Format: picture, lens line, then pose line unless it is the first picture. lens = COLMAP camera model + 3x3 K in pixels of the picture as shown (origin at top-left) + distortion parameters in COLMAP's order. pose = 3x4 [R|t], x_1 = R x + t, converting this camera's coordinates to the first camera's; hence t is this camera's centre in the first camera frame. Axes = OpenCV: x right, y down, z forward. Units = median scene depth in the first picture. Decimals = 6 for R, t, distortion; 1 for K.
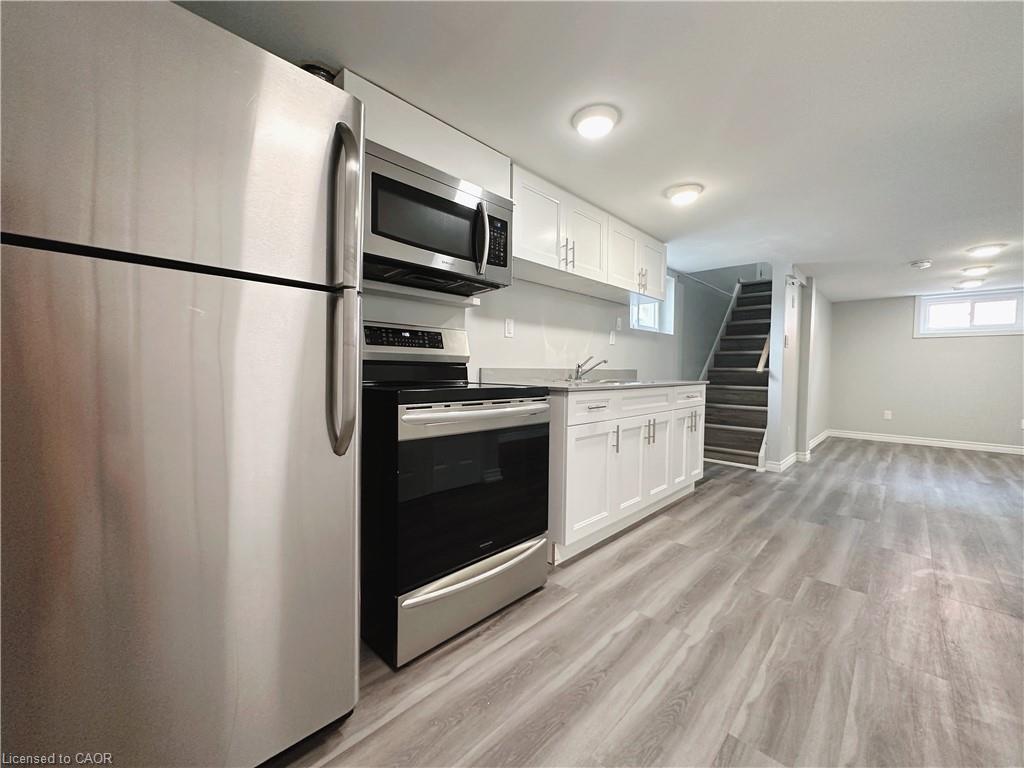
lens RADIAL K [[422.5, 0, 508.9], [0, 422.5, 383.5], [0, 0, 1]] dist [-0.003078, 0.000070]
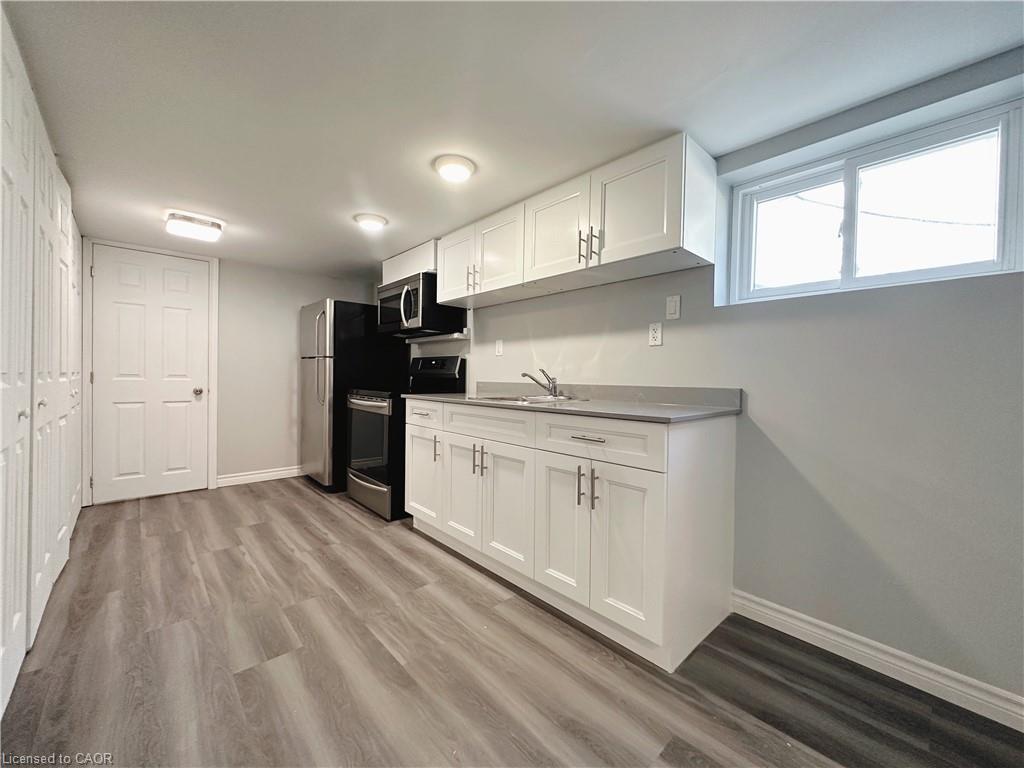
lens RADIAL K [[422.5, 0, 508.9], [0, 422.5, 383.5], [0, 0, 1]] dist [-0.003078, 0.000070]
pose [[-0.095910, -0.001021, -0.995390, 1.549939], [-0.053638, 0.998552, 0.004144, -0.053293], [0.993944, 0.053788, -0.095825, 1.530227]]
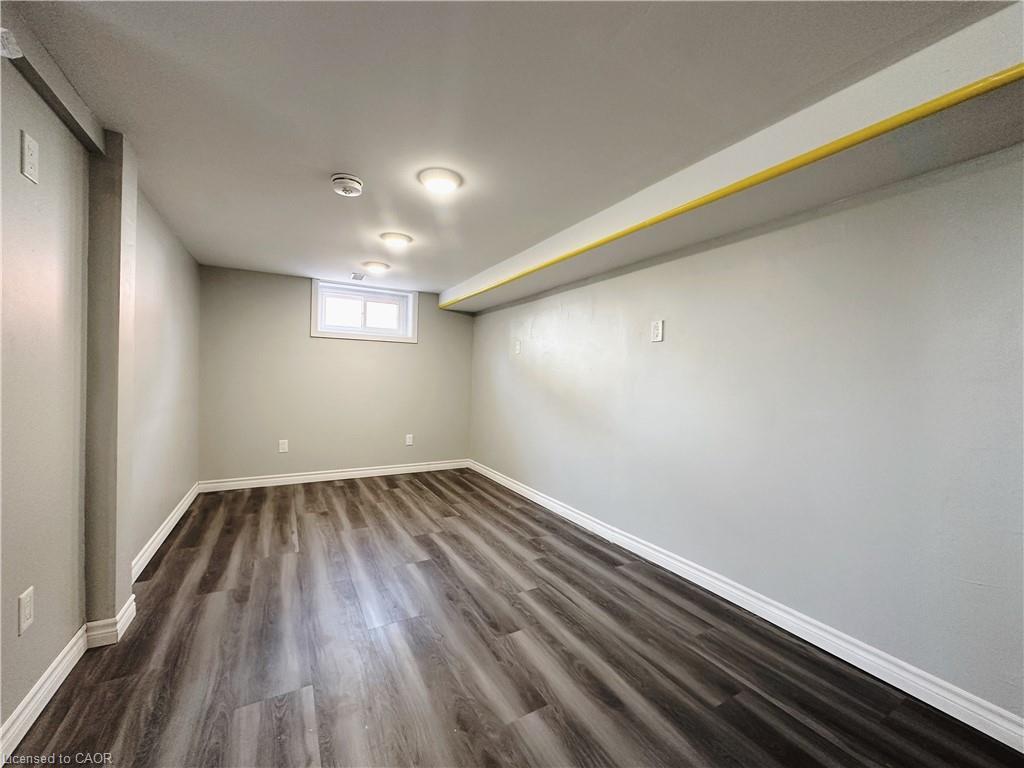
lens RADIAL K [[391.6, 0, 497.1], [0, 391.6, 381.6], [0, 0, 1]] dist [-0.000738, -0.000026]
pose [[0.295651, -0.012423, 0.955215, 0.136661], [0.011481, 0.999889, 0.009451, -0.010909], [-0.955227, 0.008173, 0.295761, 0.165976]]
